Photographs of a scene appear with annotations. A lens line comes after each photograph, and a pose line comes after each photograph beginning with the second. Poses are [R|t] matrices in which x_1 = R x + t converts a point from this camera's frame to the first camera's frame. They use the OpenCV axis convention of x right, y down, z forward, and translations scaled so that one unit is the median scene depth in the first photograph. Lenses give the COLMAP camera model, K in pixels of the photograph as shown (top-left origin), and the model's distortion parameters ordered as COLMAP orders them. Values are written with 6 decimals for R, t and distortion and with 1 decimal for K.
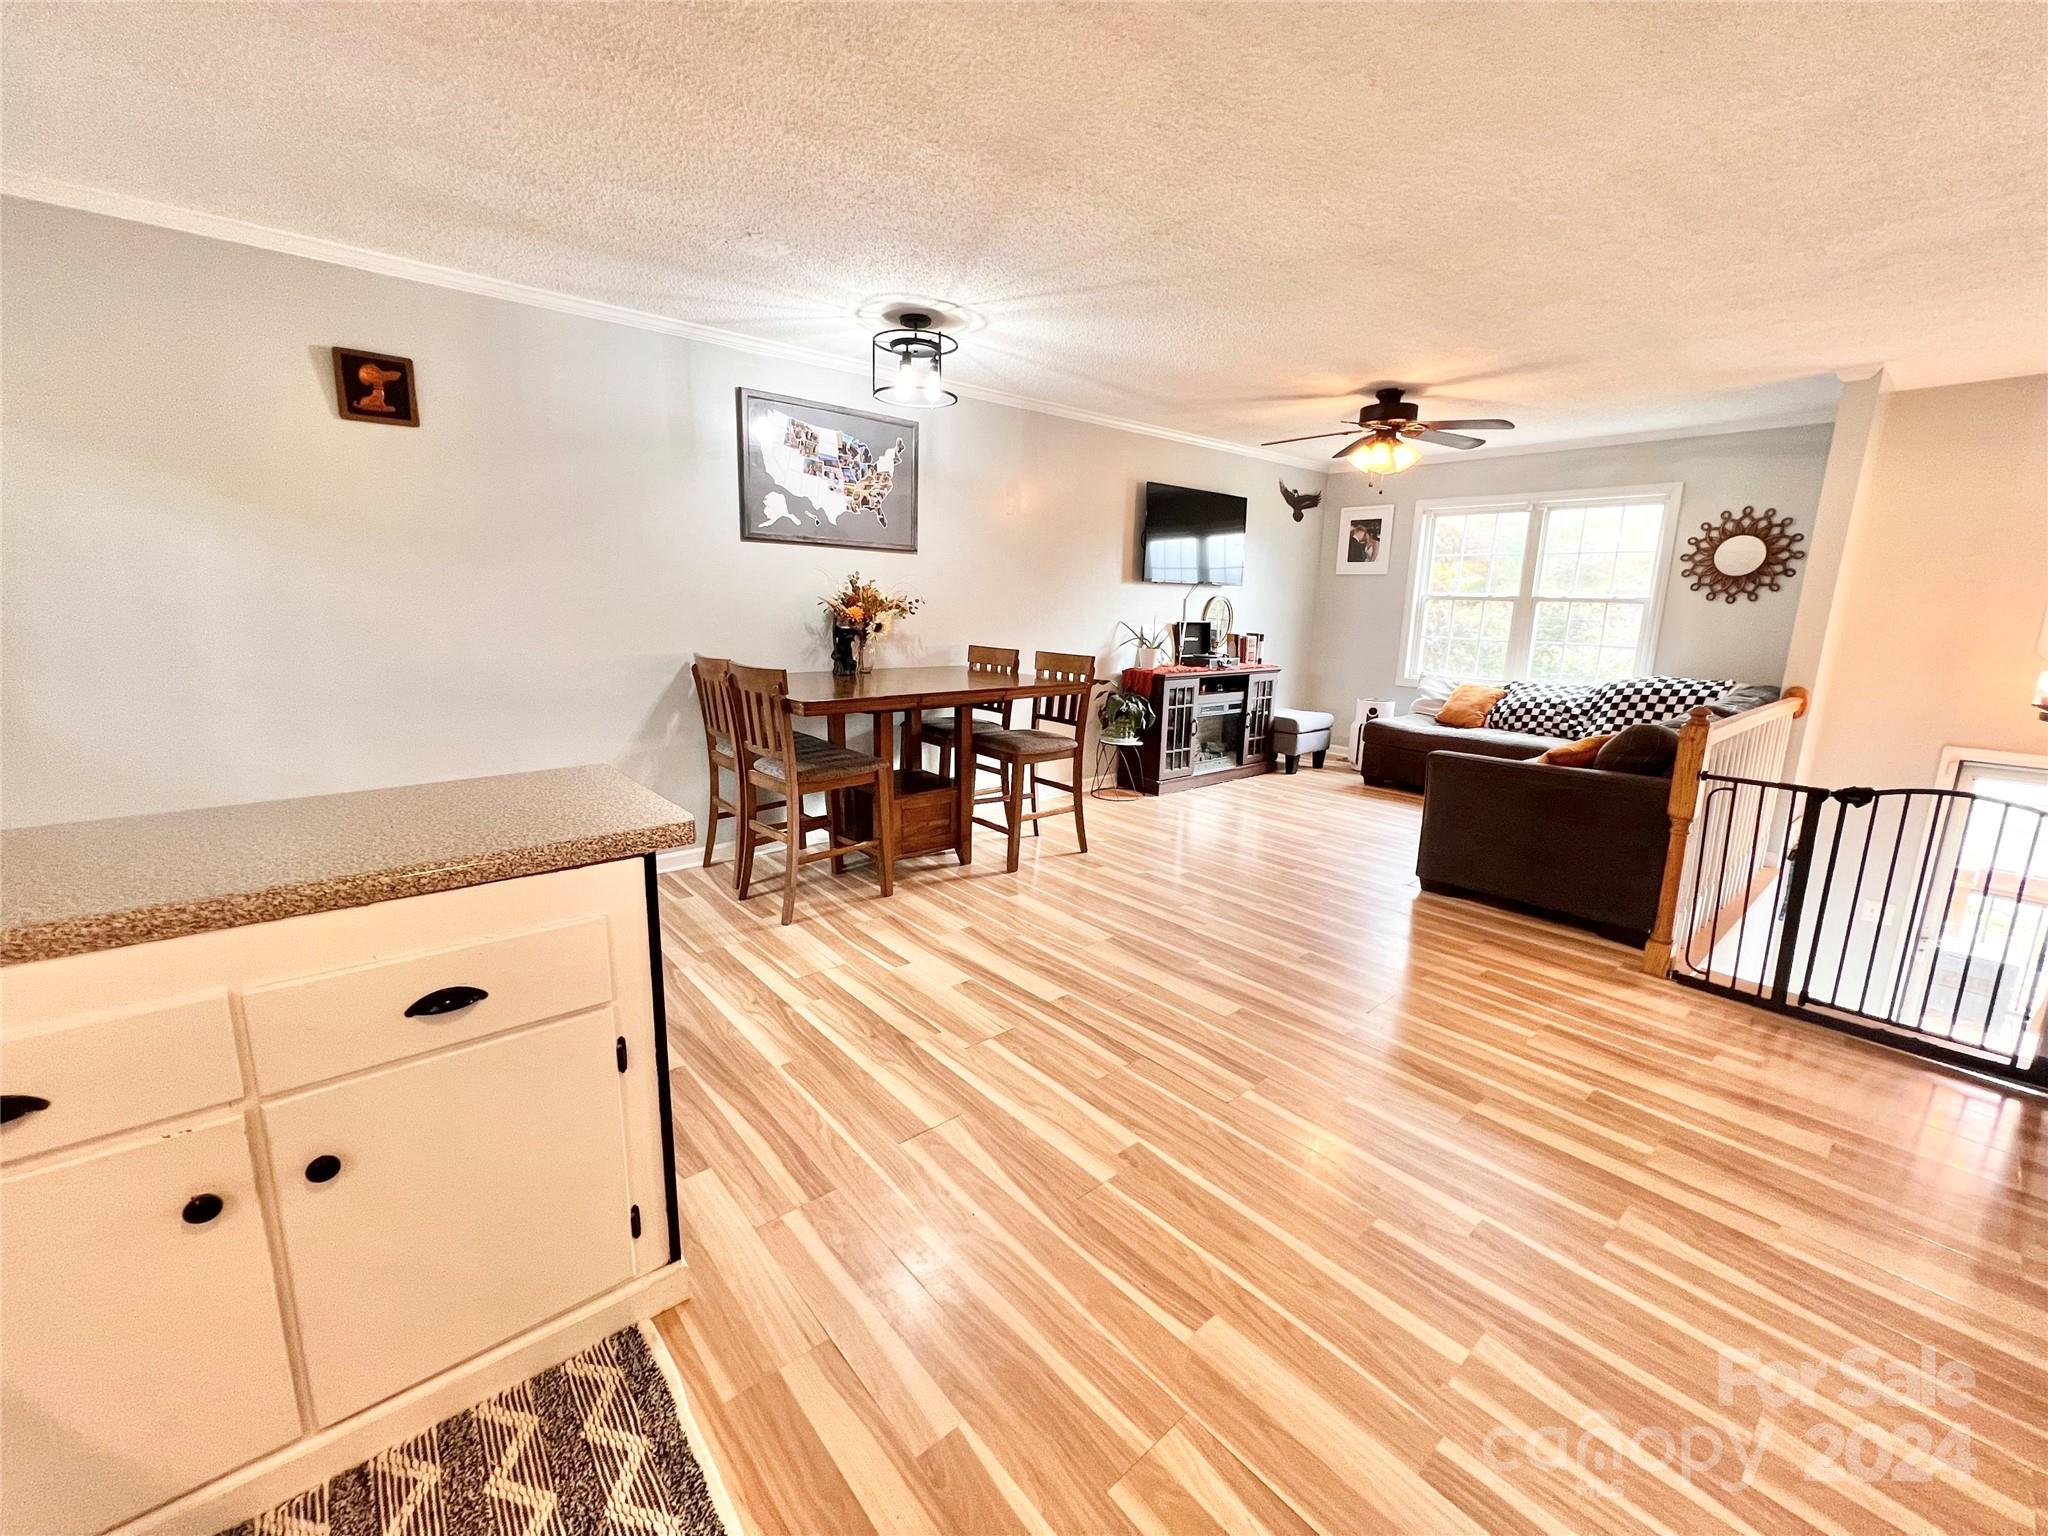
lens RADIAL K [[827.7, 0, 1022.8], [0, 827.7, 760.6], [0, 0, 1]] dist [-0.001403, -0.000292]
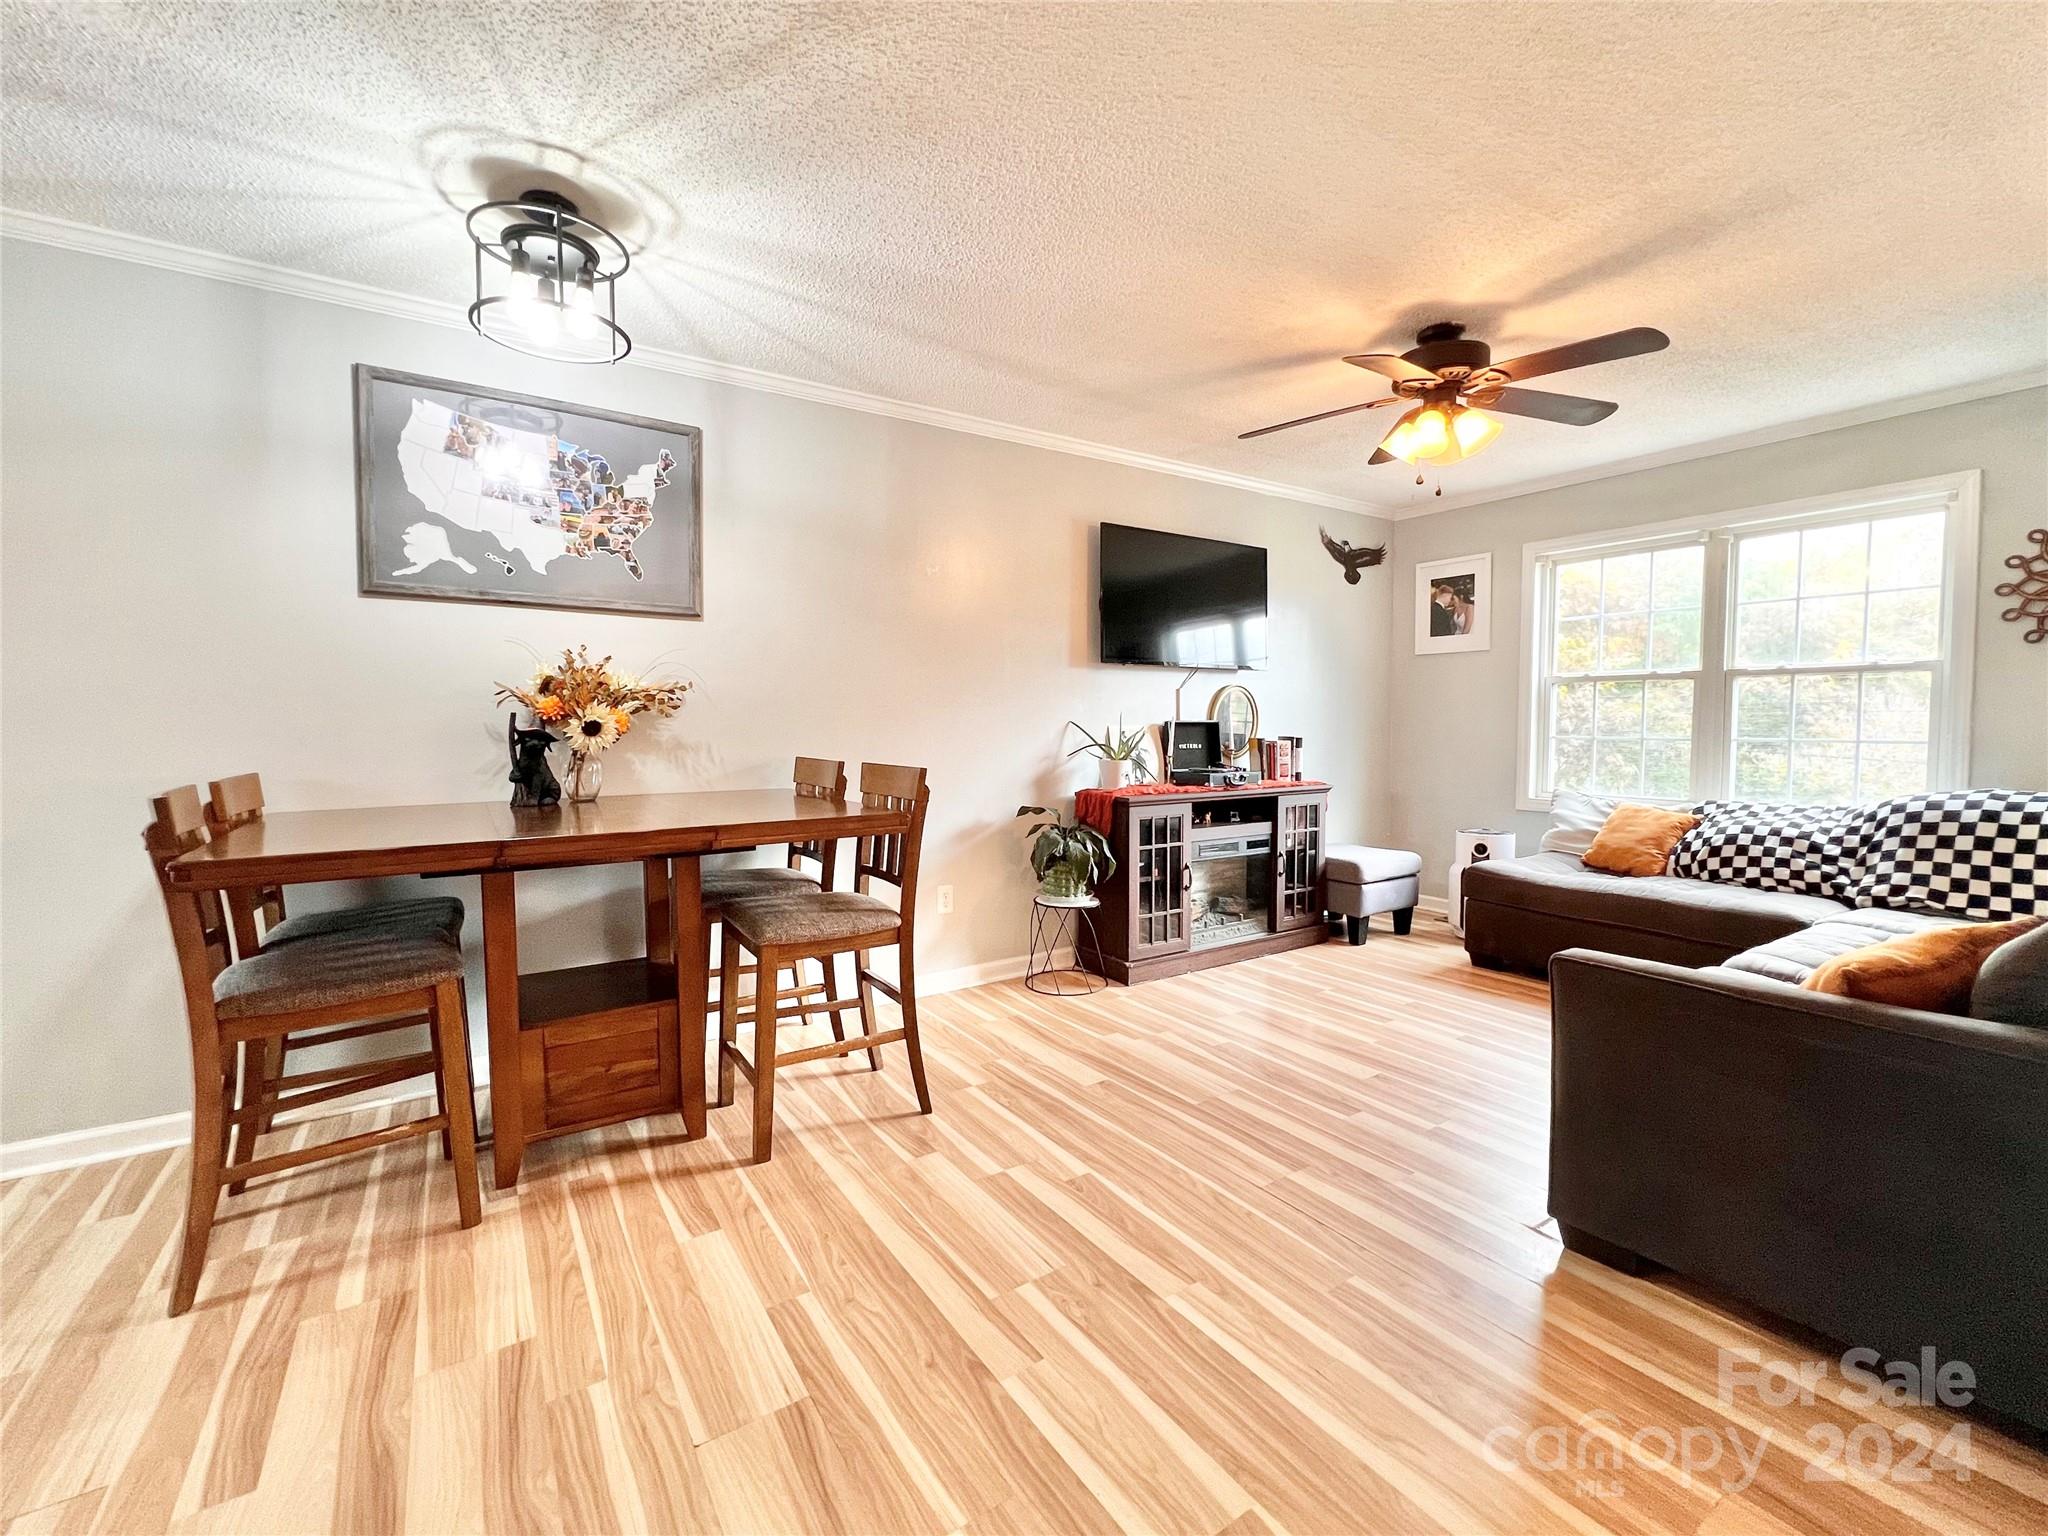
lens RADIAL K [[862.6, 0, 1019.6], [0, 862.6, 760.9], [0, 0, 1]] dist [-0.000522, 0.000101]
pose [[0.991743, -0.018768, -0.126859, 0.166444], [-0.000299, 0.988892, -0.148638, -0.030239], [0.128239, 0.147448, 0.980721, 0.301837]]
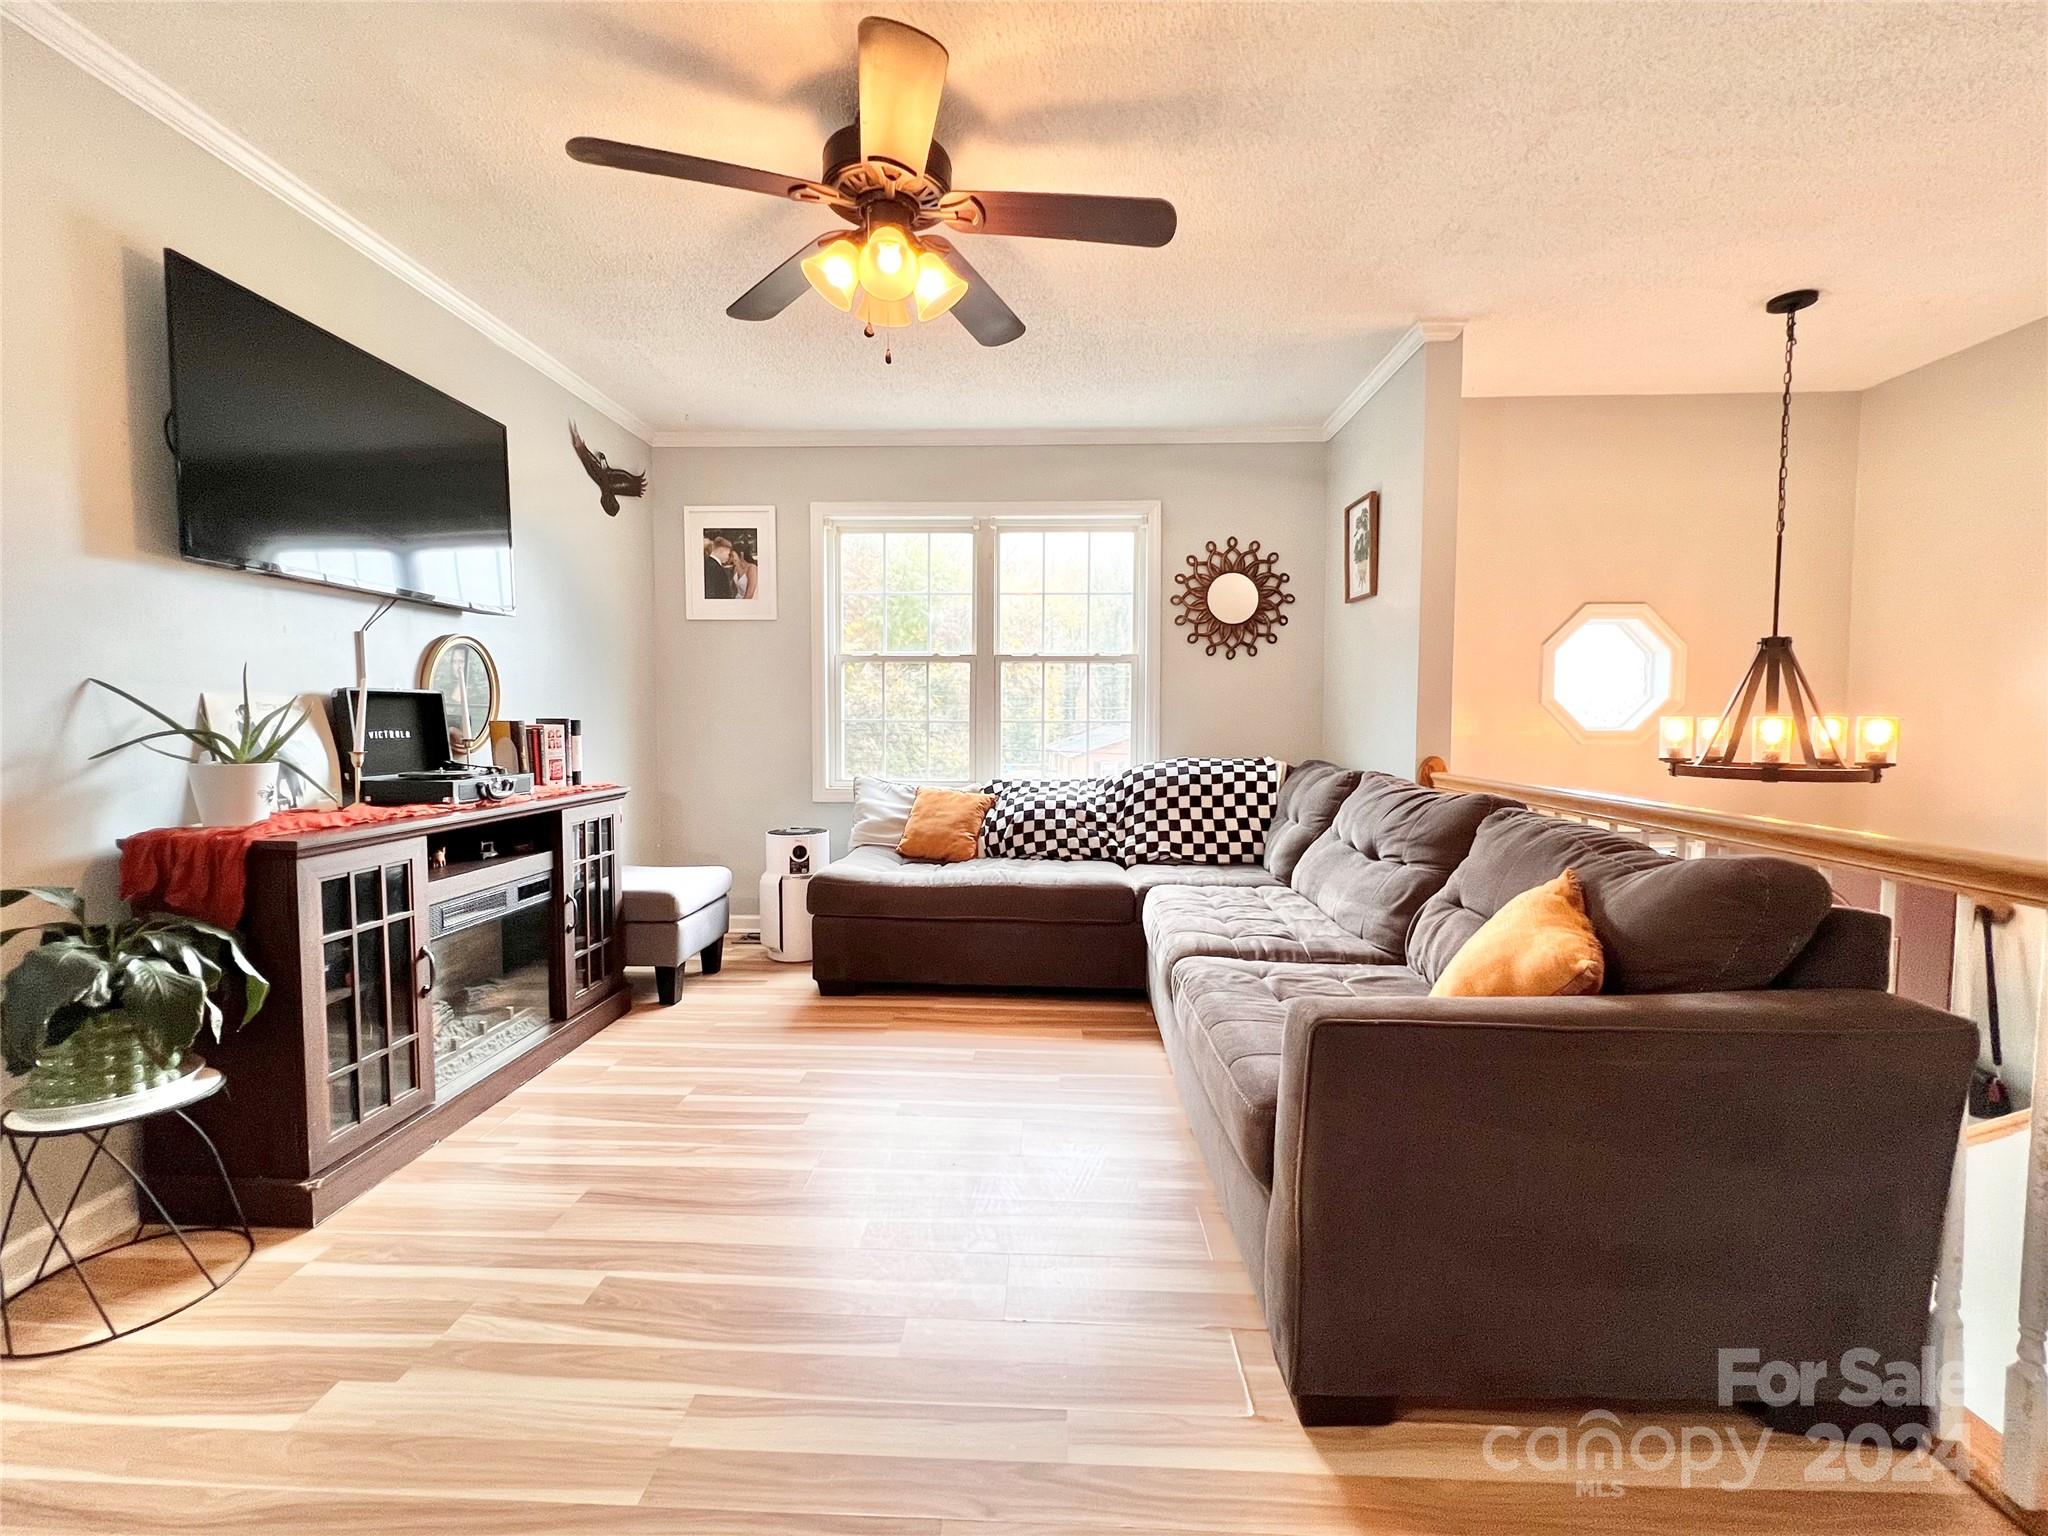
lens RADIAL K [[862.6, 0, 1019.6], [0, 862.6, 760.9], [0, 0, 1]] dist [-0.000522, 0.000101]
pose [[0.681923, -0.057989, 0.729122, 0.117794], [0.152888, 0.986132, -0.064561, -0.068190], [-0.715267, 0.155499, 0.681332, 0.554272]]
